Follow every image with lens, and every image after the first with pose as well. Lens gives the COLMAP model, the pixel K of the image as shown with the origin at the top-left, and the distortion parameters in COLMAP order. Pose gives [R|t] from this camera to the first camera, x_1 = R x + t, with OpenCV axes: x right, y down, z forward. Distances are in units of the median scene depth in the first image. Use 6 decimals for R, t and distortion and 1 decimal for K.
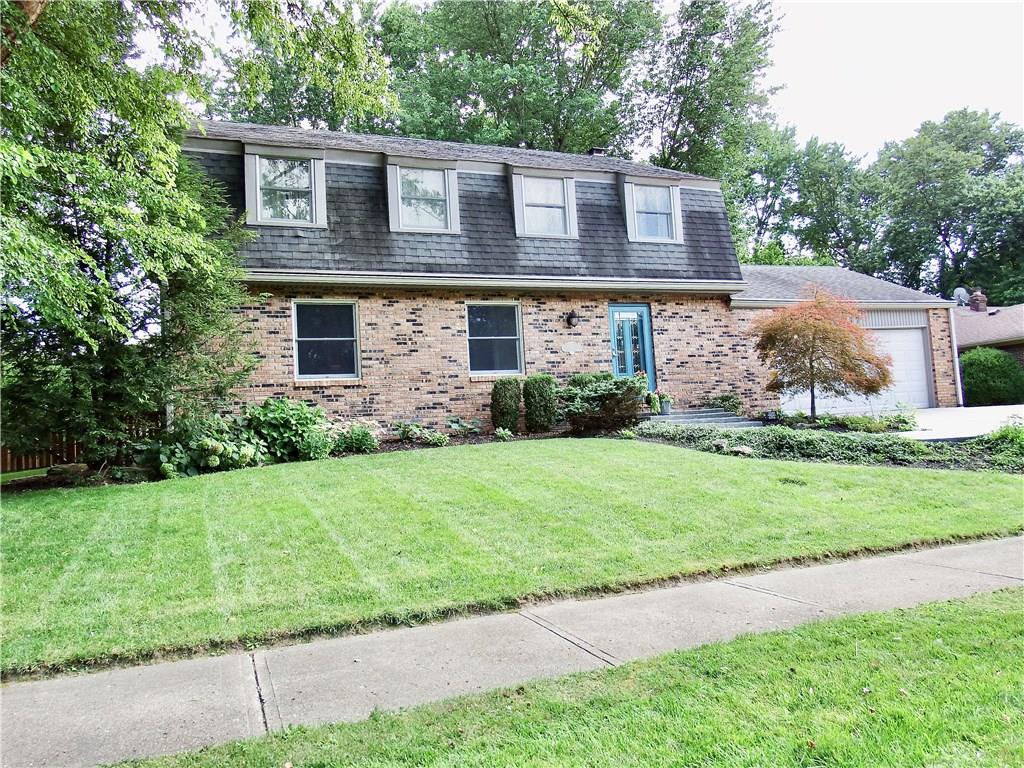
lens RADIAL K [[722.7, 0, 512.0], [0, 722.7, 384.0], [0, 0, 1]] dist [-0.003680, -0.001021]
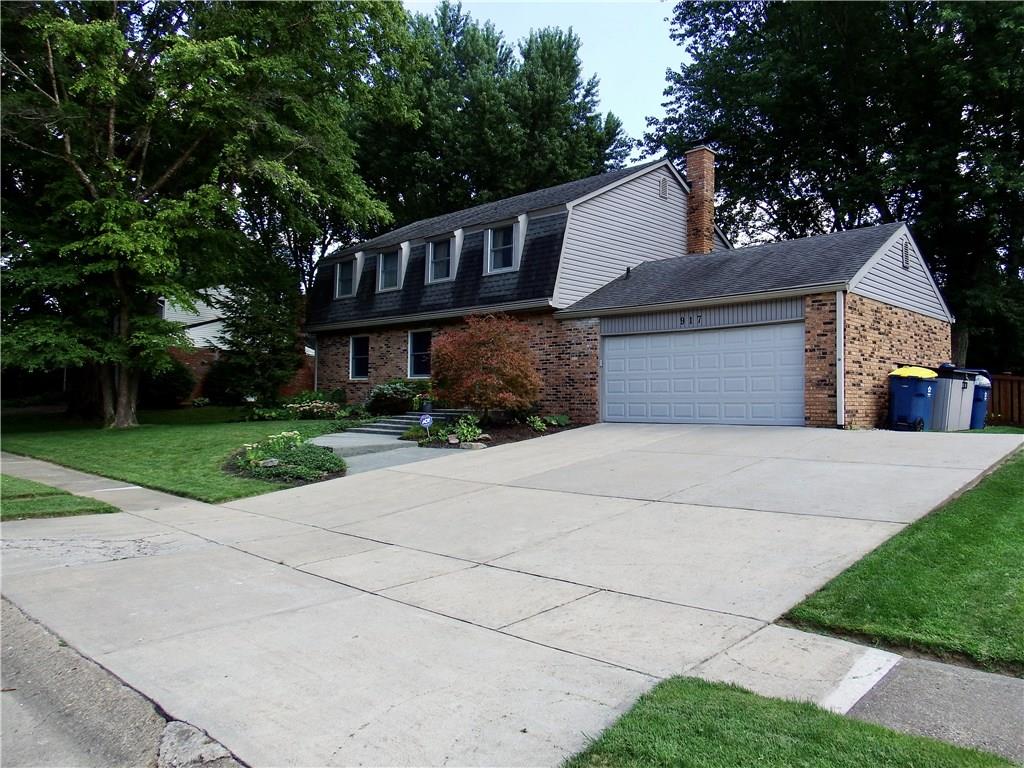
lens RADIAL K [[722.7, 0, 512.0], [0, 722.7, 384.0], [0, 0, 1]] dist [-0.003680, -0.001021]
pose [[0.456684, 0.019580, -0.889413, 1.338800], [-0.001561, 0.999774, 0.021208, -0.032259], [0.889628, -0.008297, 0.456611, 0.453443]]
